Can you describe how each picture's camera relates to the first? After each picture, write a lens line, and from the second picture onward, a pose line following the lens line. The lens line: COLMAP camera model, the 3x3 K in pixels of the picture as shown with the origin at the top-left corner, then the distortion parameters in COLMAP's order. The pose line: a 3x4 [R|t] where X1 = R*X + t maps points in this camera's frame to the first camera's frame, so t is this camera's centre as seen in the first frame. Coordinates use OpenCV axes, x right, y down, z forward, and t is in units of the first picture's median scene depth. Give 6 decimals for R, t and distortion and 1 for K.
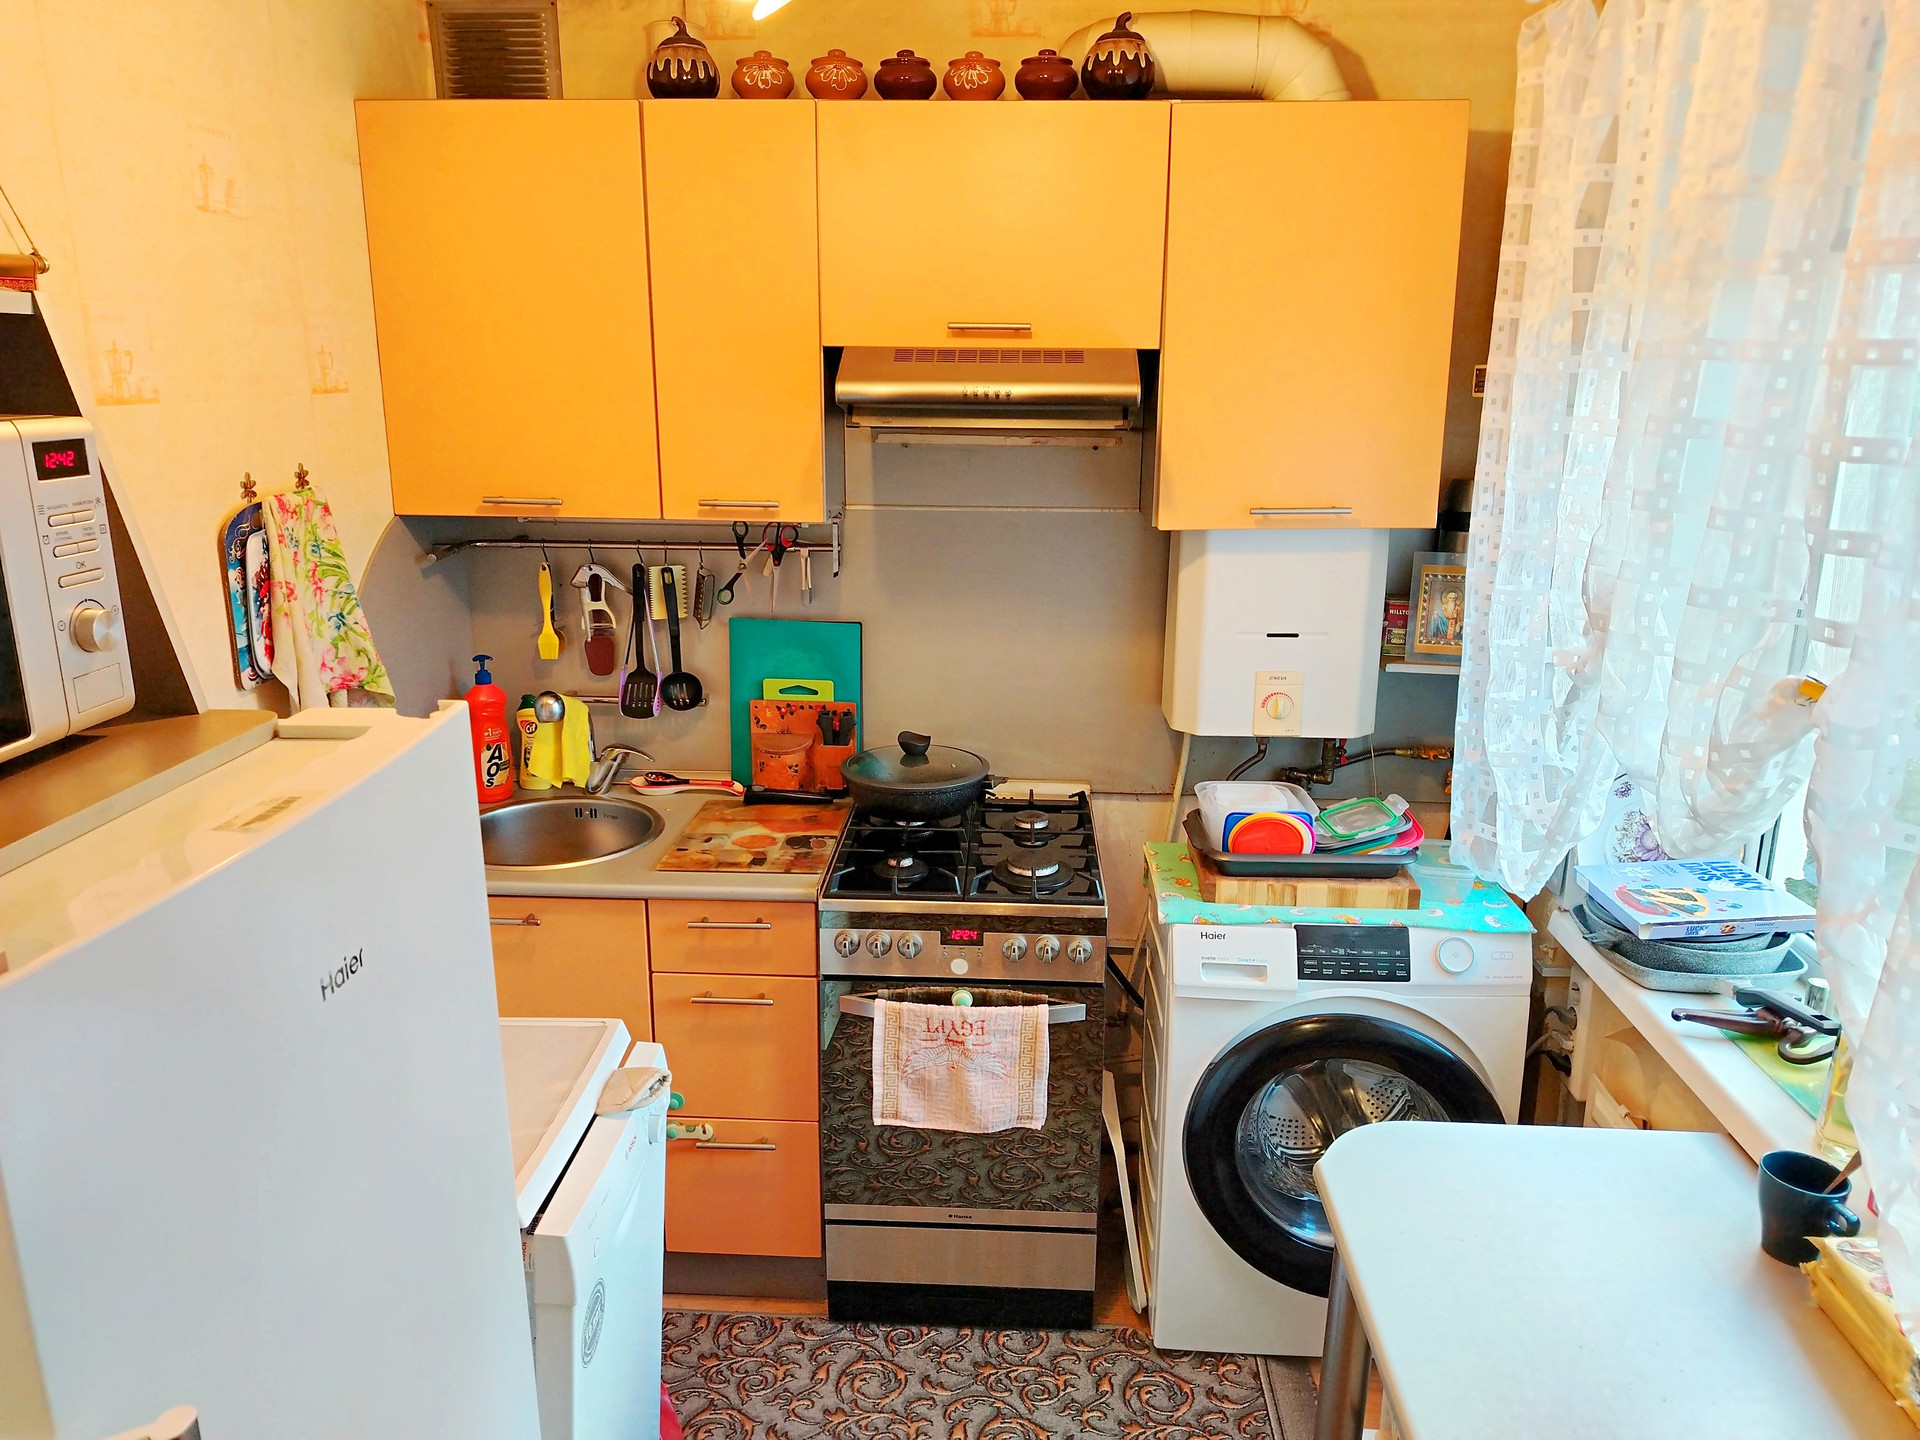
lens RADIAL K [[1330.0, 0, 953.1], [0, 1330.0, 721.7], [0, 0, 1]] dist [0.034020, -0.019562]
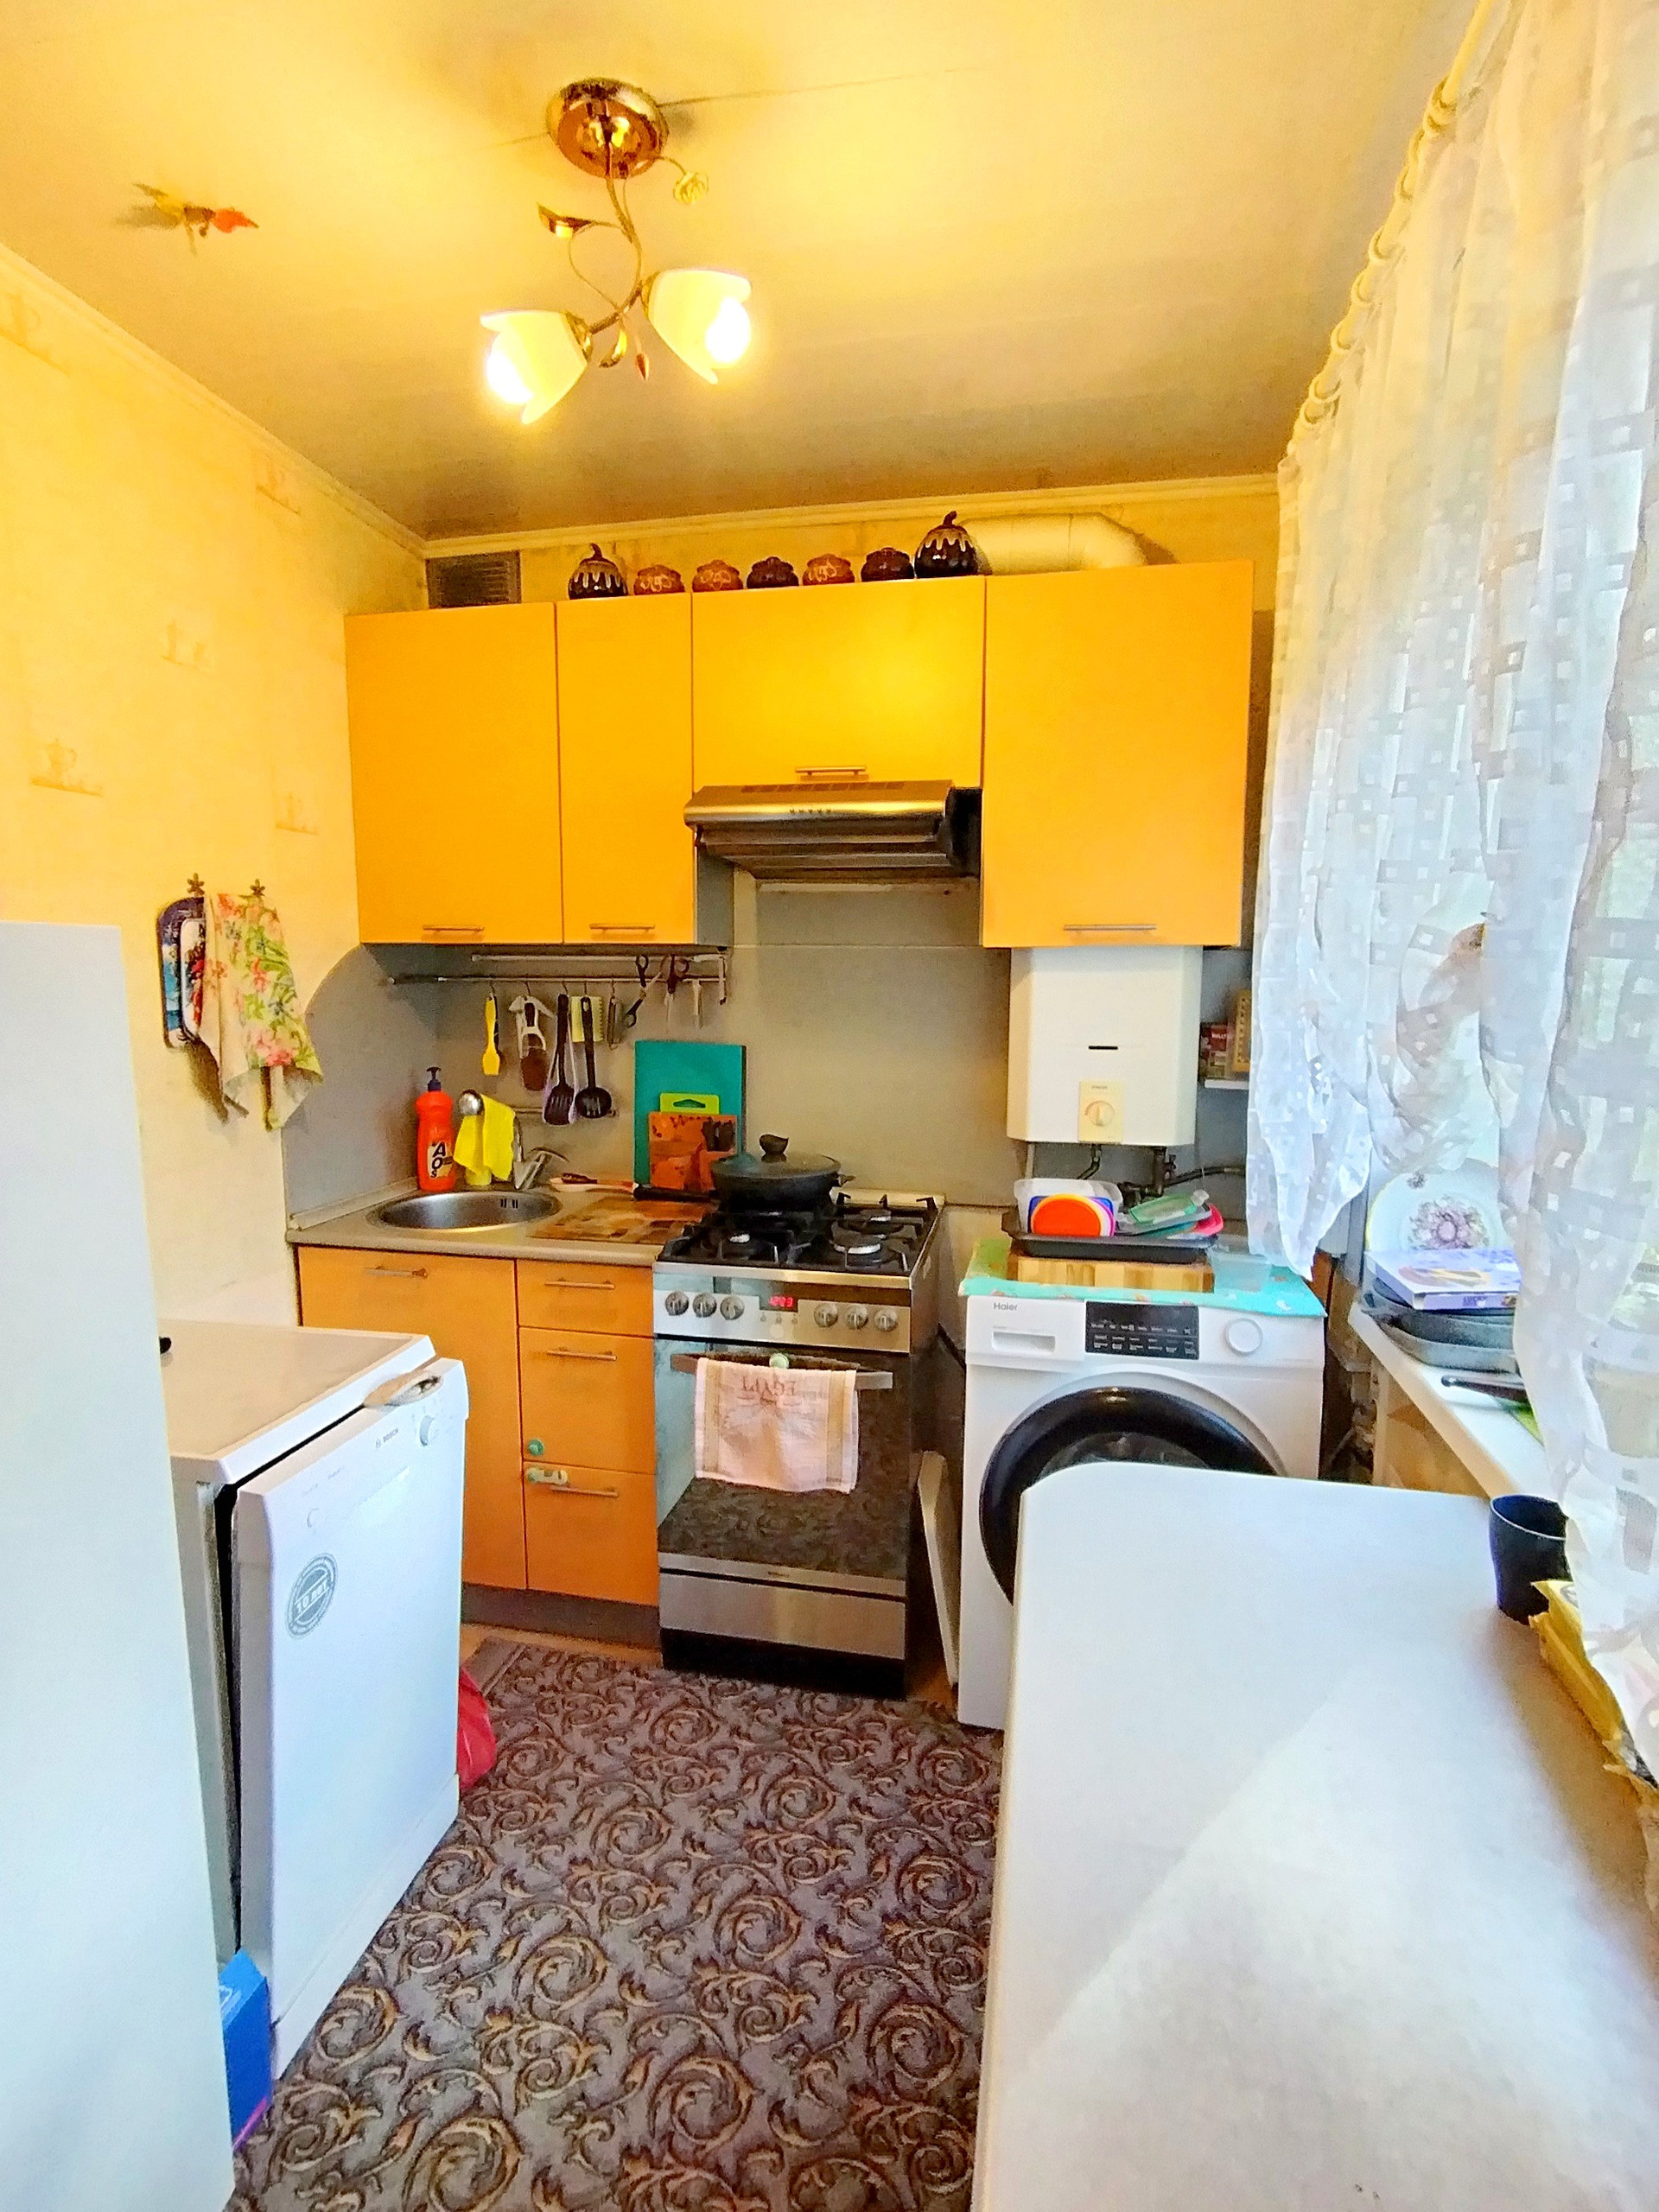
lens RADIAL K [[1056.5, 0, 828.0], [0, 1056.5, 1113.9], [0, 0, 1]] dist [-0.007816, 0.002079]
pose [[0.989162, 0.021468, -0.145251, 0.163532], [-0.038856, 0.992259, -0.117954, 0.106600], [0.141595, 0.122320, 0.982338, 0.138613]]
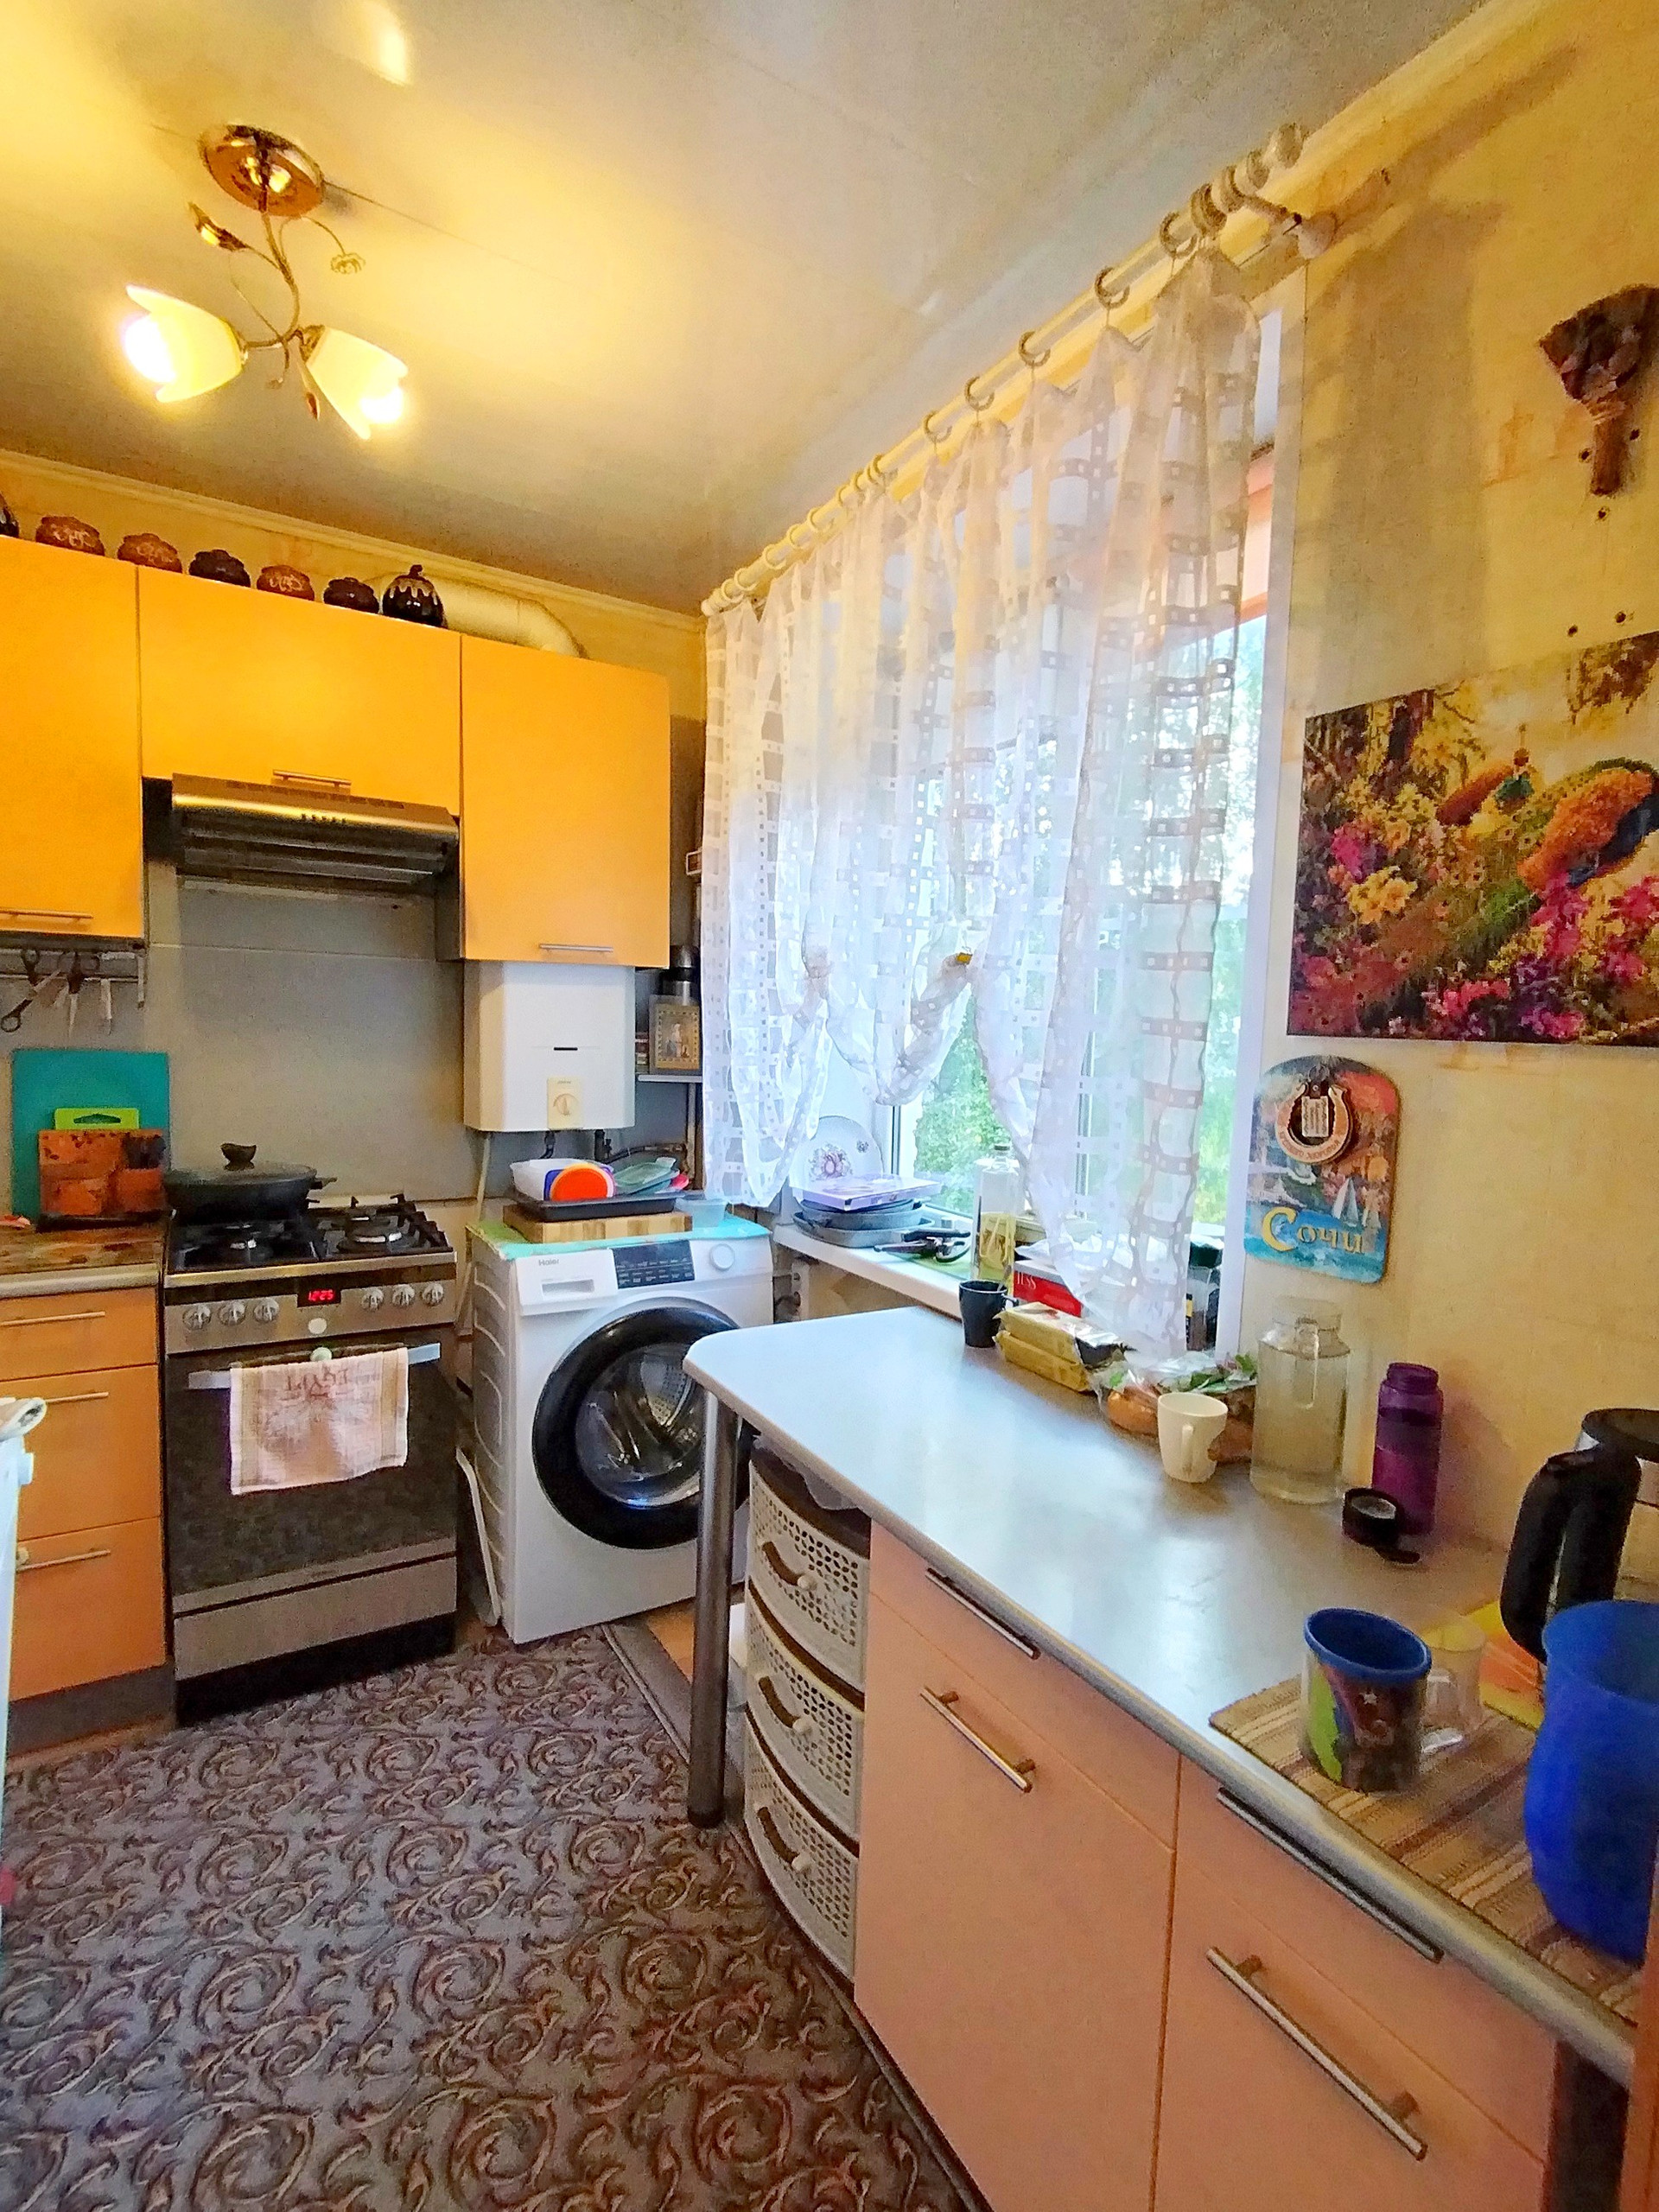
lens RADIAL K [[1056.5, 0, 834.4], [0, 1056.5, 1113.0], [0, 0, 1]] dist [-0.007816, 0.002079]
pose [[0.826870, -0.027221, 0.561734, -0.123013], [0.116165, 0.985555, -0.123235, 0.164785], [-0.550266, 0.167153, 0.818088, 0.030705]]
